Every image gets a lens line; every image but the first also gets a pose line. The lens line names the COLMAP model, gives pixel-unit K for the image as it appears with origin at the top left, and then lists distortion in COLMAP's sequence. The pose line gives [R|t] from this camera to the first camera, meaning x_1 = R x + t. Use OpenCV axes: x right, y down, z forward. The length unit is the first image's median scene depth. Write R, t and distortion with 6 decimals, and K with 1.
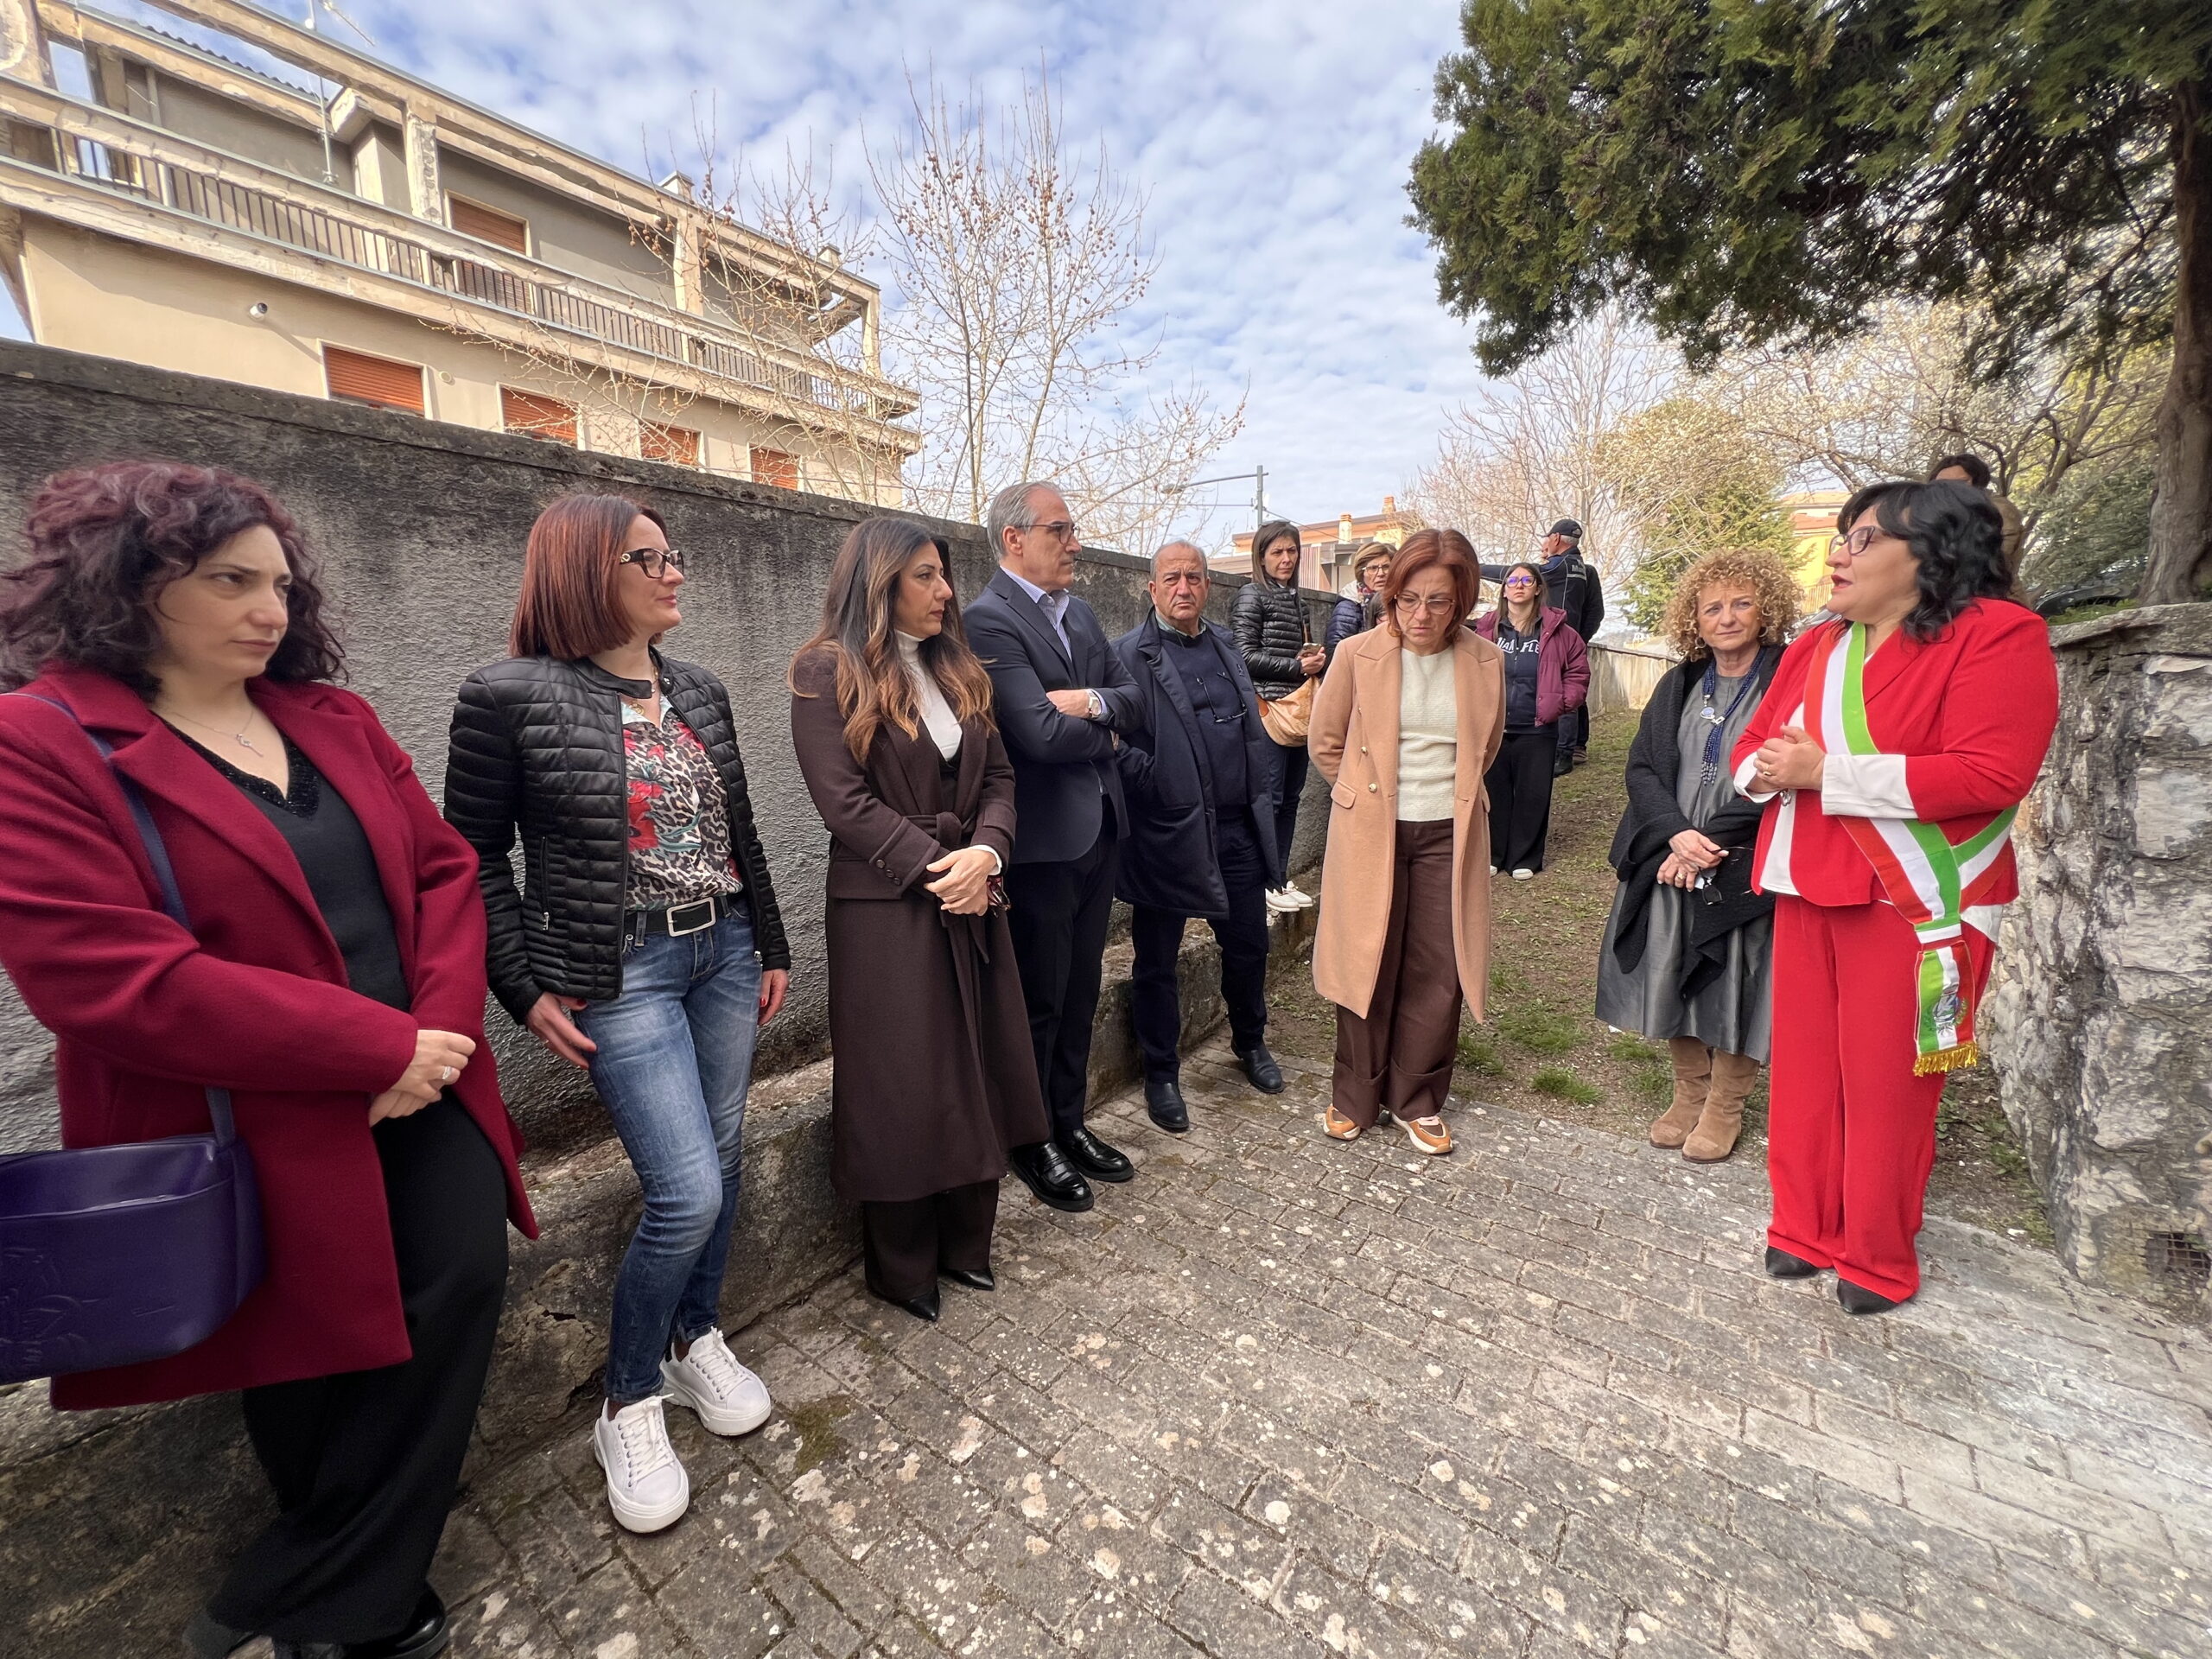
lens RADIAL K [[881.3, 0, 1106.0], [0, 881.3, 829.5], [0, 0, 1]] dist [0.001128, 0.000135]
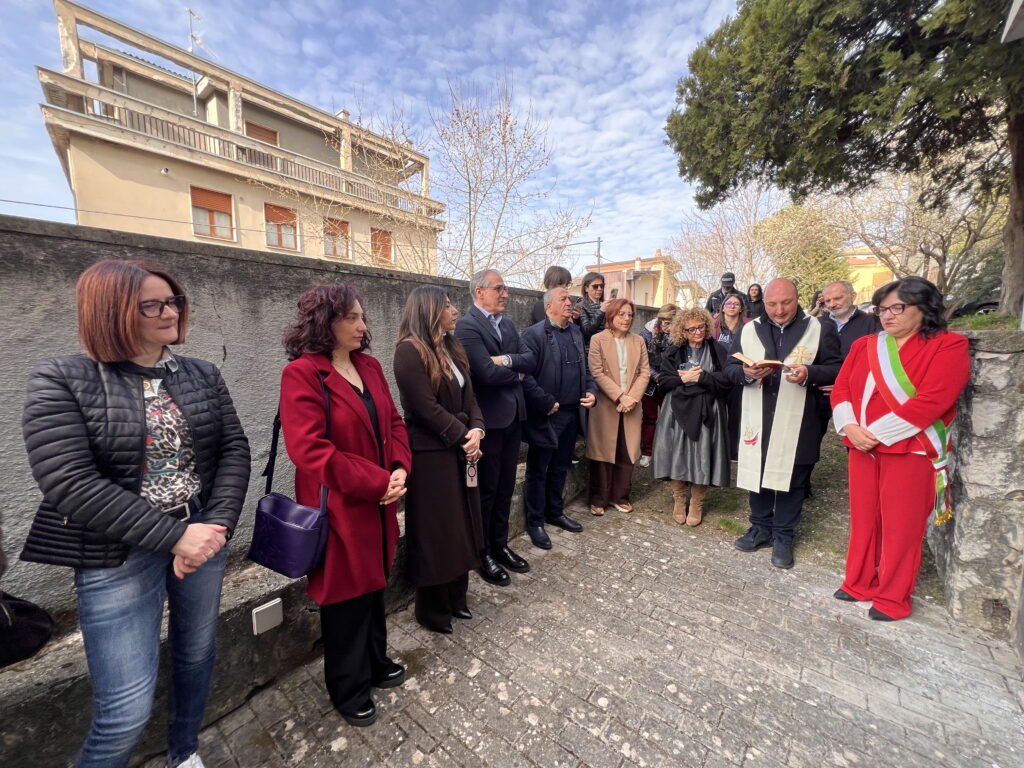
lens RADIAL K [[408.0, 0, 512.0], [0, 408.0, 384.0], [0, 0, 1]] dist [0.001128, 0.000135]
pose [[0.999318, 0.016620, -0.032973, -0.020847], [-0.017852, 0.999140, -0.037432, -0.034177], [0.032322, 0.037995, 0.998755, -0.102853]]
